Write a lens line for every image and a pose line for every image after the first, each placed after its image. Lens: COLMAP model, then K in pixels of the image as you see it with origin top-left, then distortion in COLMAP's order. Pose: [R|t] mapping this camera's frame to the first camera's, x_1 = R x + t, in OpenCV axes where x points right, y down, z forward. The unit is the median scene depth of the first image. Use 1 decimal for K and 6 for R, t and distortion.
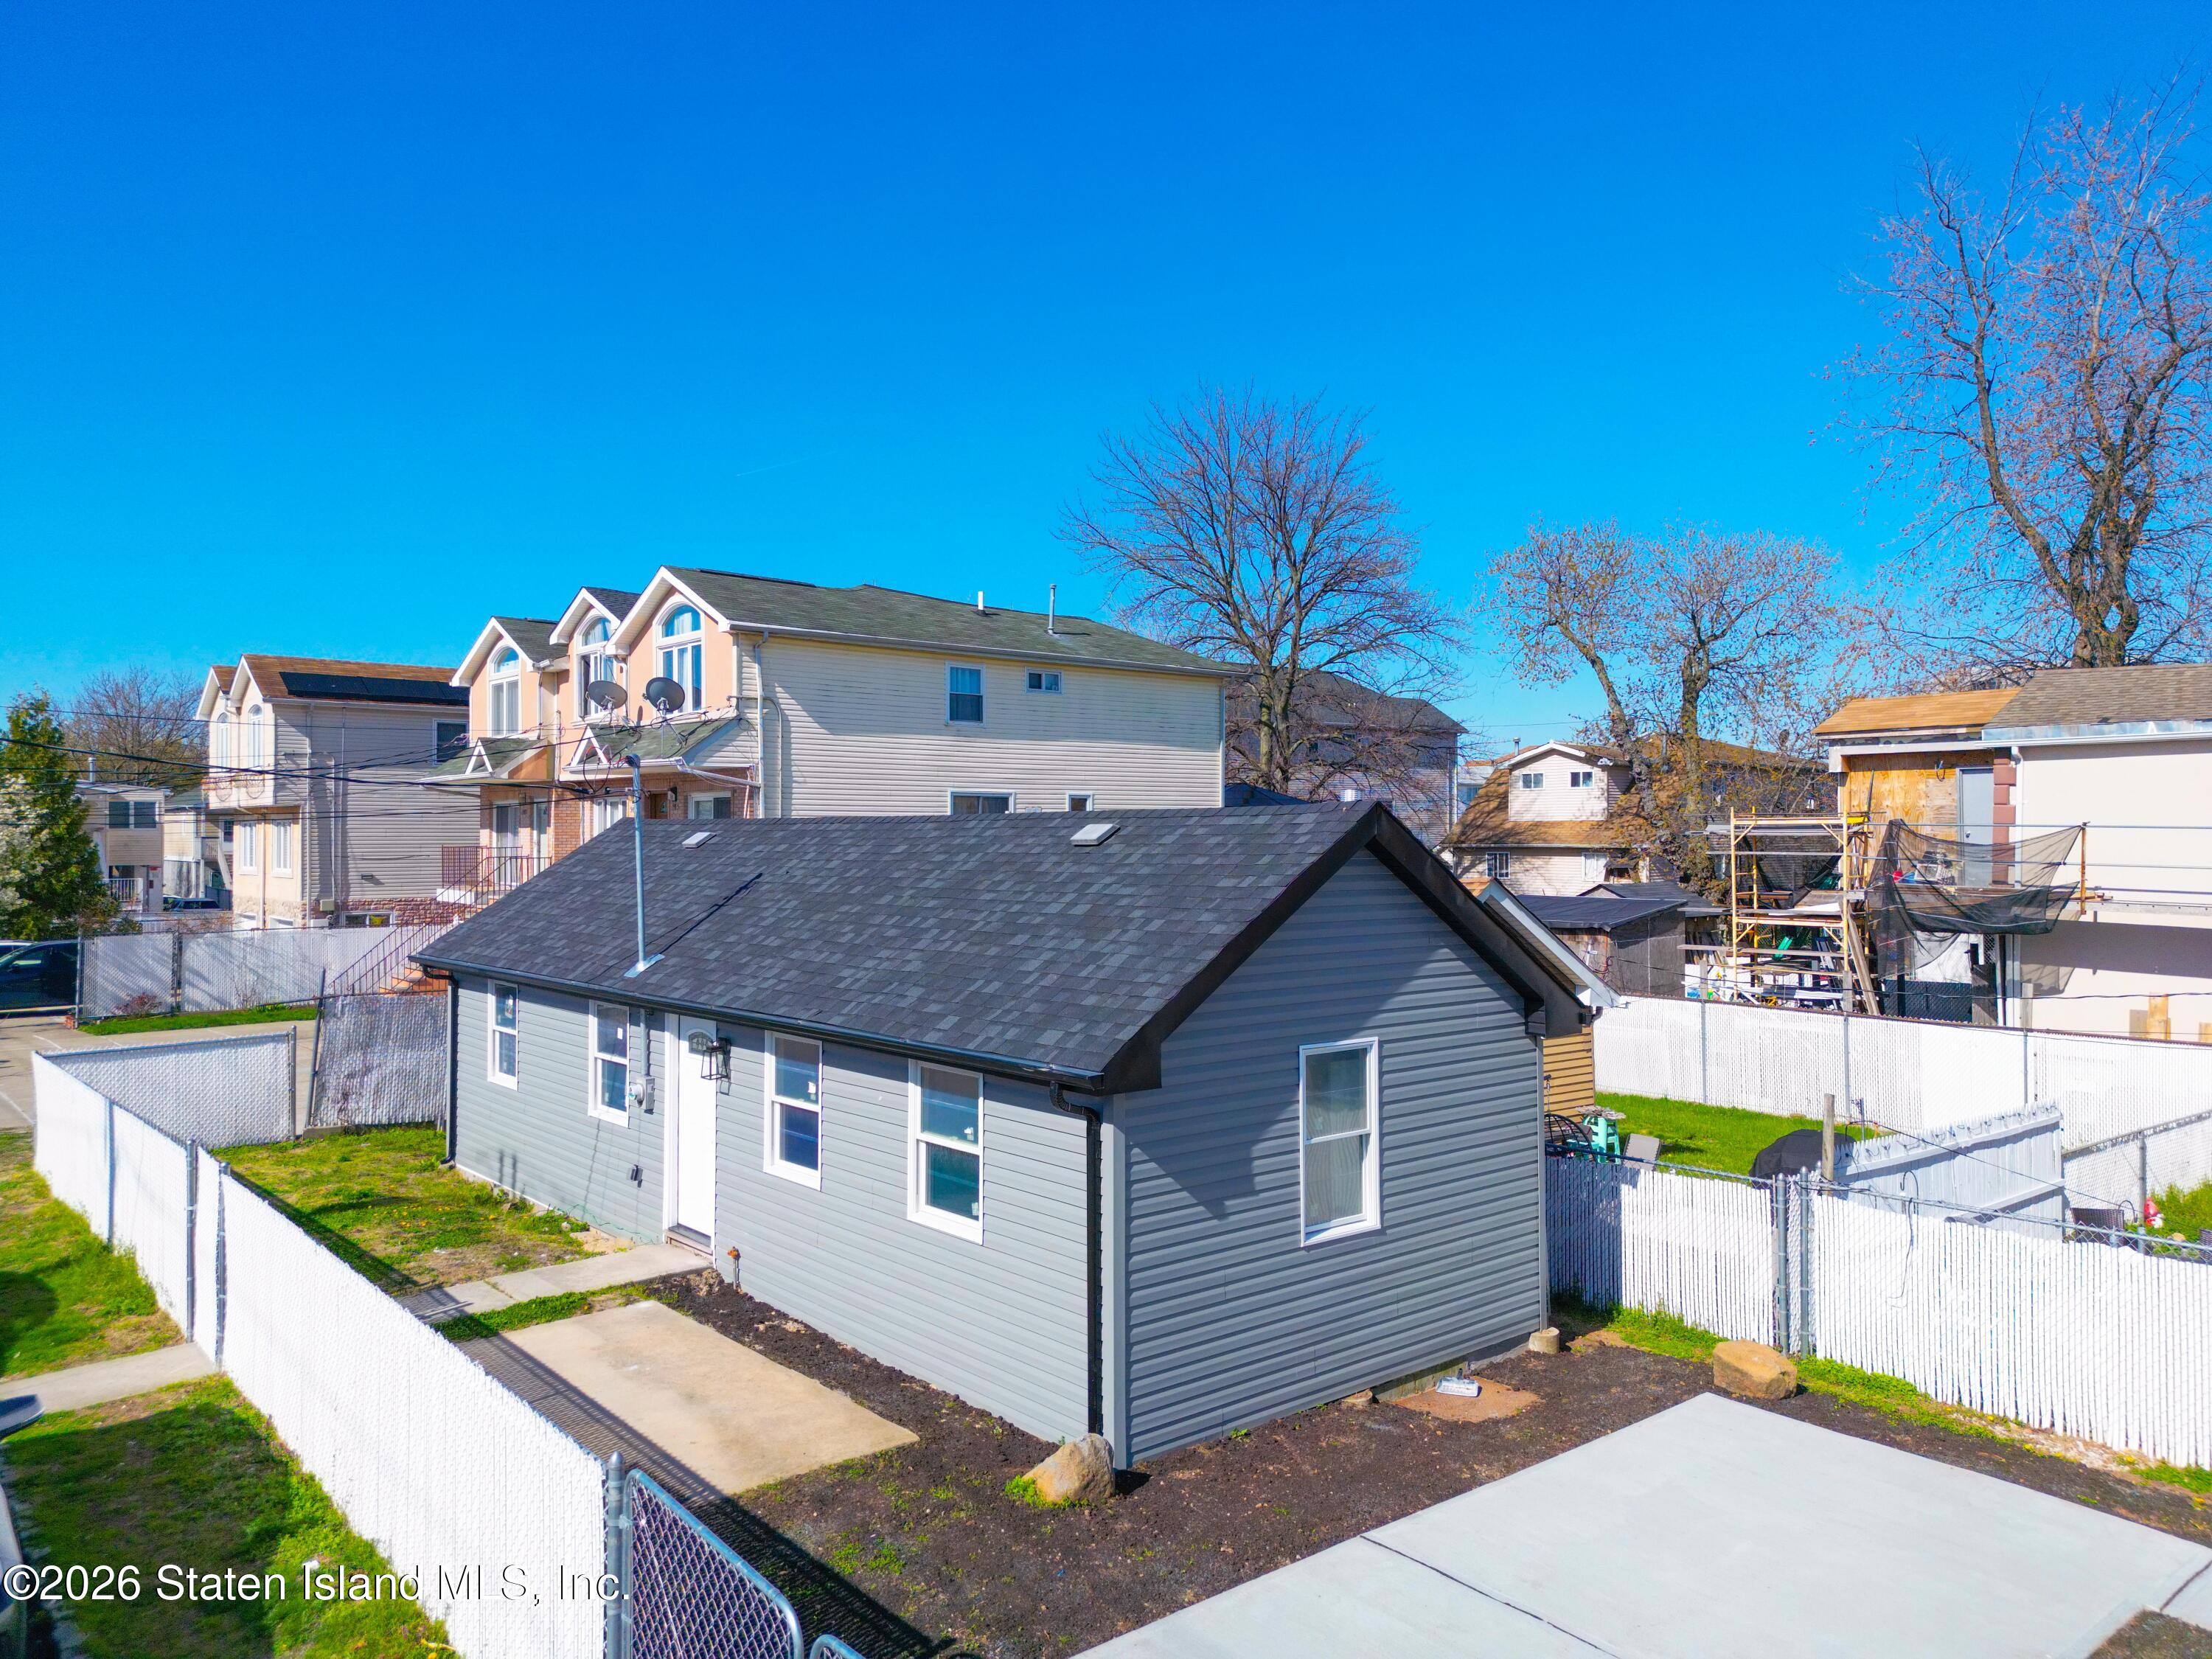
lens RADIAL K [[1578.2, 0, 1106.0], [0, 1578.2, 829.5], [0, 0, 1]] dist [0.052394, -0.067527]
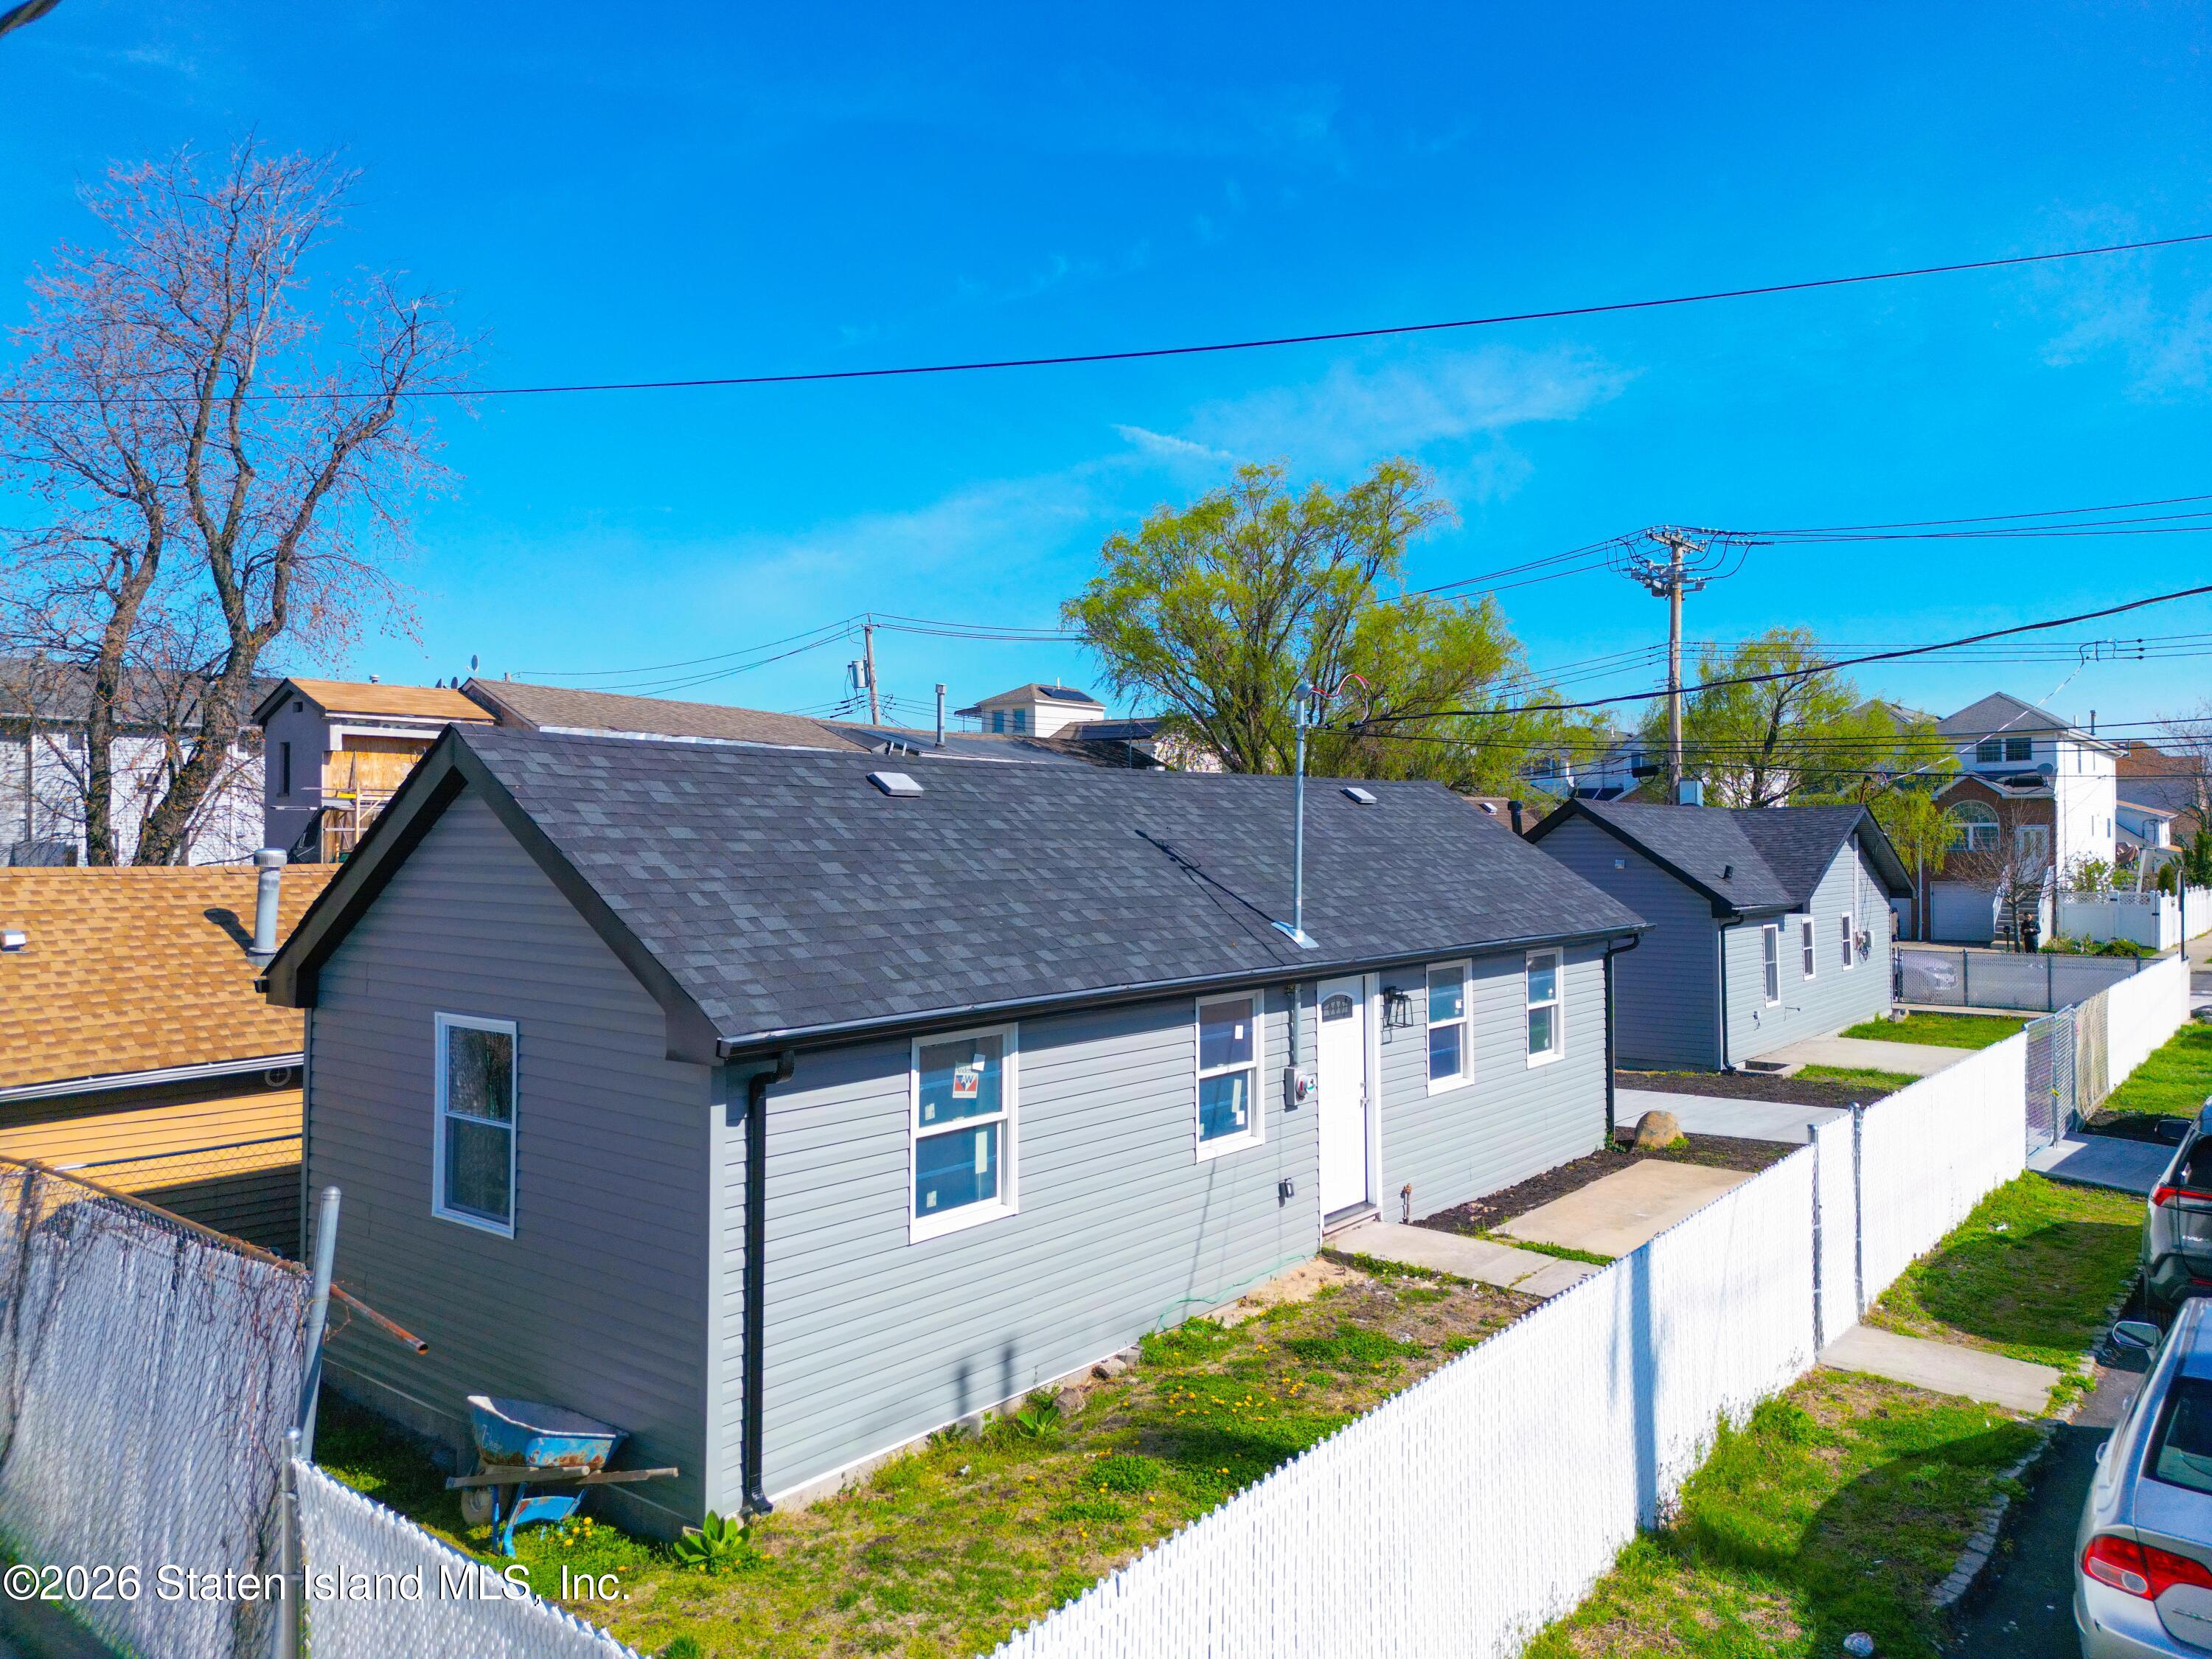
lens RADIAL K [[1578.2, 0, 1106.0], [0, 1578.2, 829.5], [0, 0, 1]] dist [0.052394, -0.067527]
pose [[-0.177568, 0.002046, 0.984106, -0.623818], [0.003111, 0.999994, -0.001518, 0.016857], [-0.984104, 0.002792, -0.177573, 0.706275]]
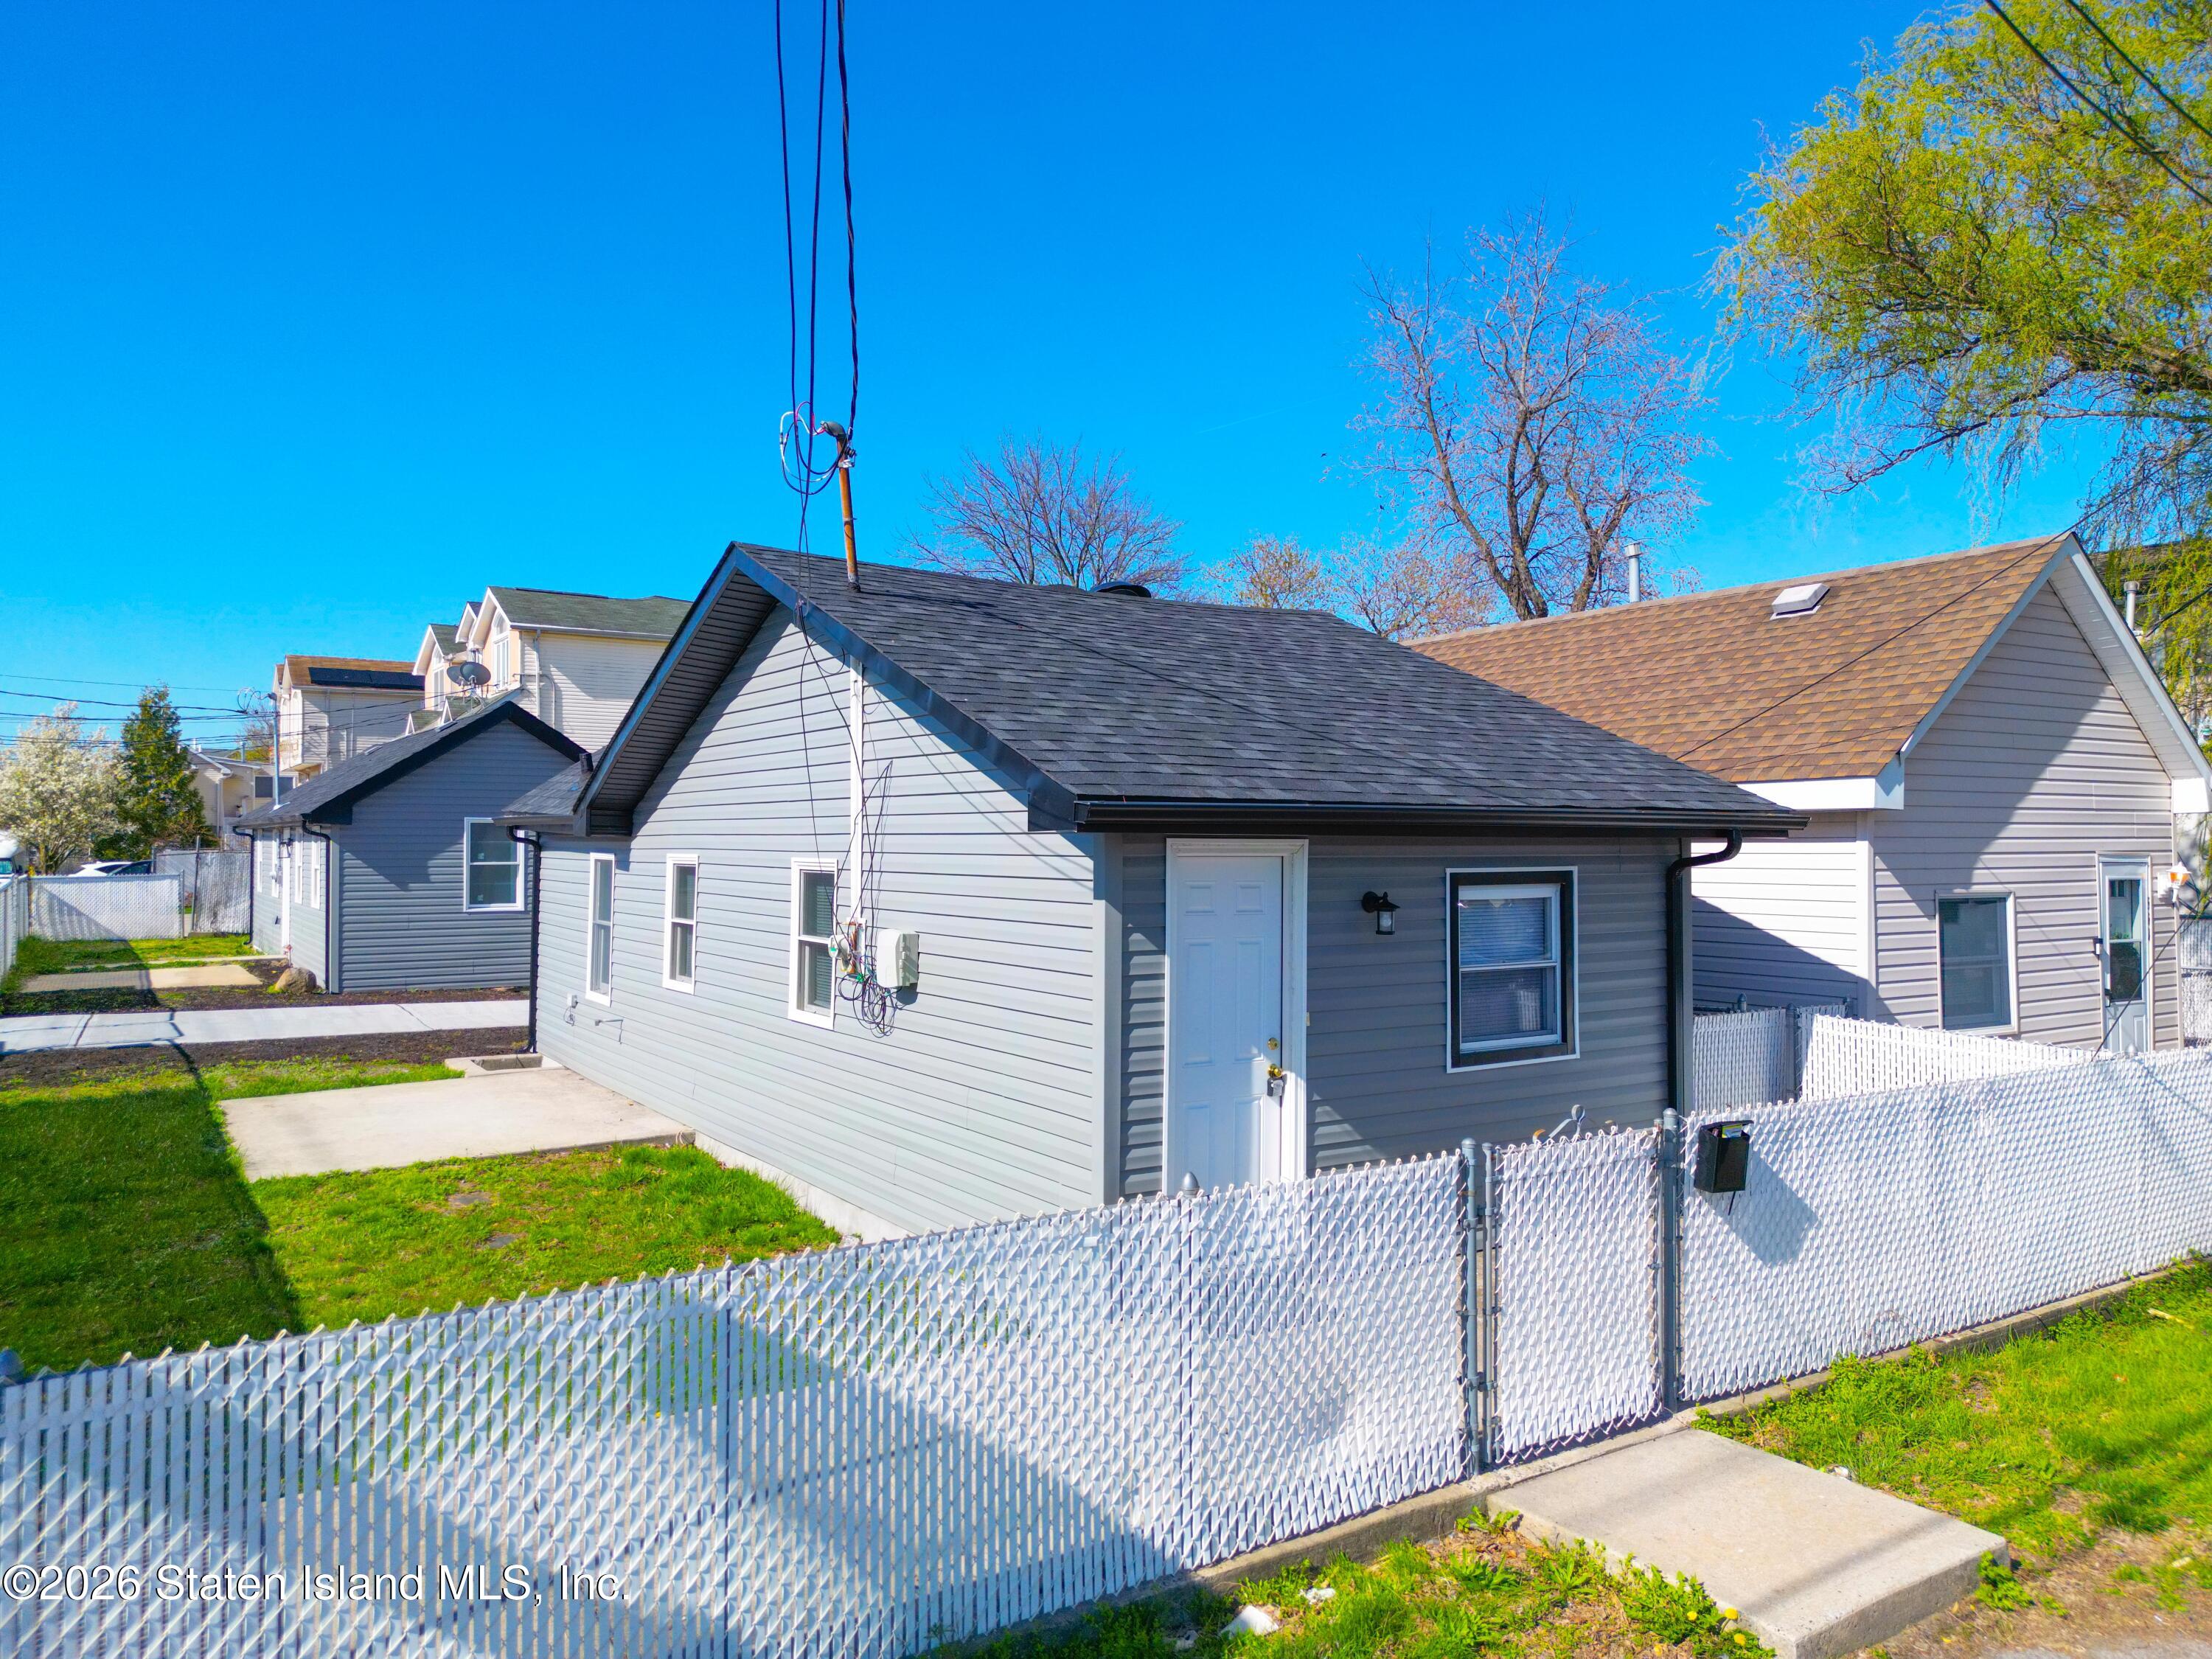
lens RADIAL K [[1578.2, 0, 1106.0], [0, 1578.2, 829.5], [0, 0, 1]] dist [0.052394, -0.067527]
pose [[0.990944, 0.002401, -0.134256, 0.543902], [-0.003020, 0.999986, -0.004402, 0.070566], [0.134243, 0.004767, 0.990937, -0.420710]]
